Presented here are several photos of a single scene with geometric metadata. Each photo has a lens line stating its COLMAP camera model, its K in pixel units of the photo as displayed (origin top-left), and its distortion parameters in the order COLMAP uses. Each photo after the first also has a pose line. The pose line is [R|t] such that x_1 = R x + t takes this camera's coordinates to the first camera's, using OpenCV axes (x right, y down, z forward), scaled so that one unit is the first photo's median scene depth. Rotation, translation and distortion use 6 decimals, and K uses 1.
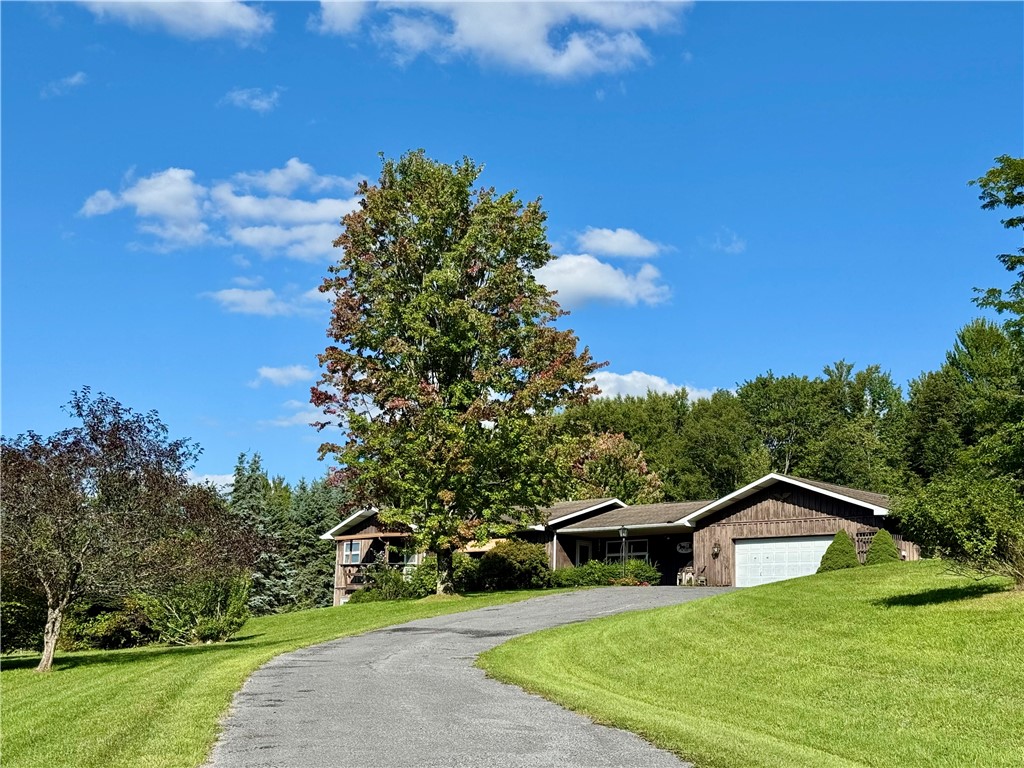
lens RADIAL K [[1491.6, 0, 511.6], [0, 1491.6, 383.5], [0, 0, 1]] dist [0.098508, 0.000000]
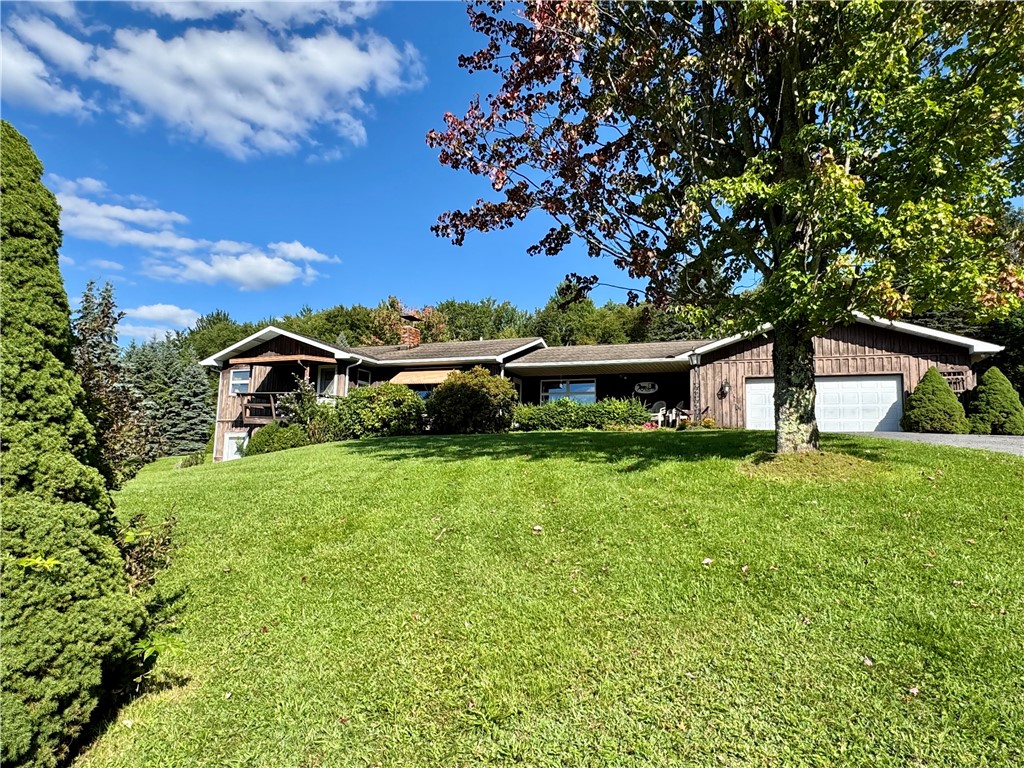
lens RADIAL K [[647.0, 0, 514.6], [0, 647.0, 386.7], [0, 0, 1]] dist [-0.008433, -0.001709]
pose [[0.910111, 0.043834, 0.412040, -0.126046], [-0.075628, 0.995258, 0.061168, 0.087137], [-0.407405, -0.086832, 0.909110, 0.637127]]
